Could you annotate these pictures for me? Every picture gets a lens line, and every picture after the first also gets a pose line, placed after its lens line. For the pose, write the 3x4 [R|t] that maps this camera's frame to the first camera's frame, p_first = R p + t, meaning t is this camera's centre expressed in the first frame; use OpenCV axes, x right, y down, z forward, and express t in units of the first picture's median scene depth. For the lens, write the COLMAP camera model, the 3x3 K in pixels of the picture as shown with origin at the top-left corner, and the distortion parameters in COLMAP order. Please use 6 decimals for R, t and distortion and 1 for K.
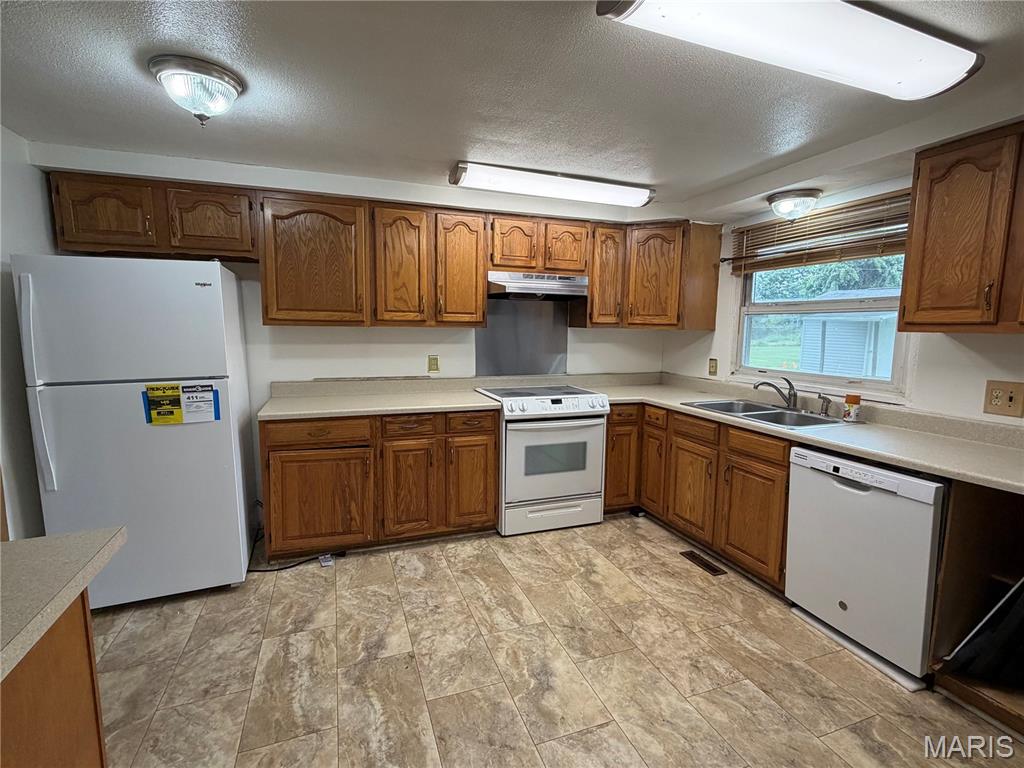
lens RADIAL K [[484.2, 0, 512.2], [0, 484.2, 384.6], [0, 0, 1]] dist [0.000844, 0.000026]
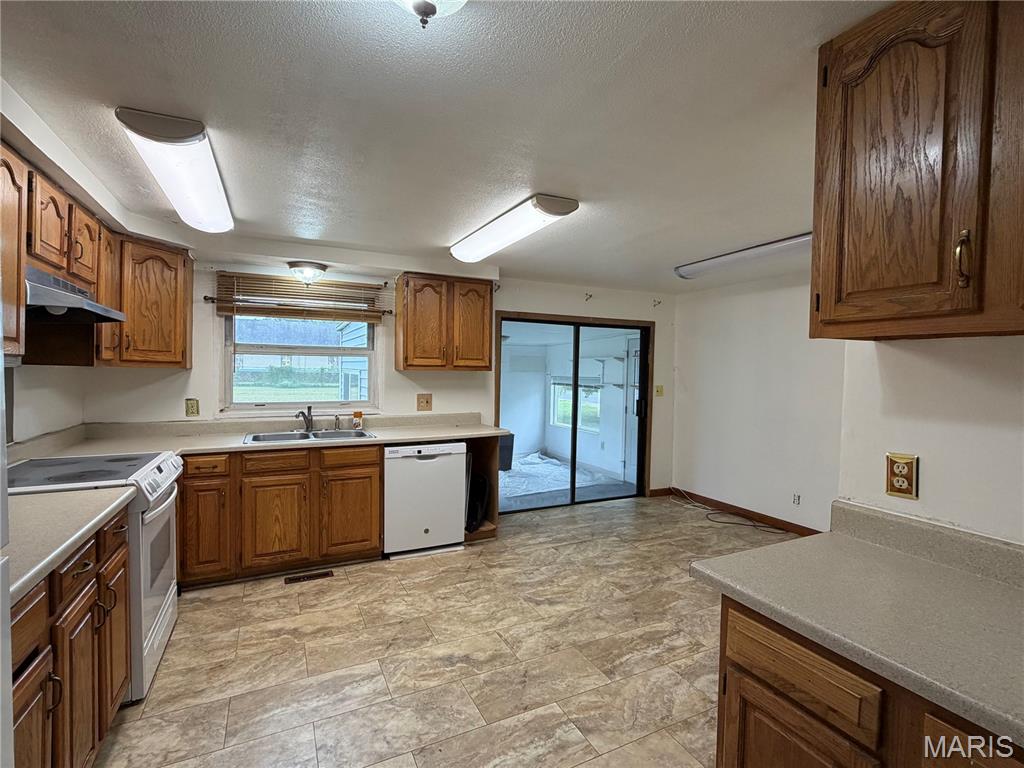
lens RADIAL K [[484.2, 0, 512.6], [0, 484.2, 381.7], [0, 0, 1]] dist [0.000844, 0.000026]
pose [[-0.108223, -0.033479, 0.993563, -0.821826], [0.106221, 0.993322, 0.045041, -0.086367], [-0.988436, 0.110412, -0.103944, 0.665668]]
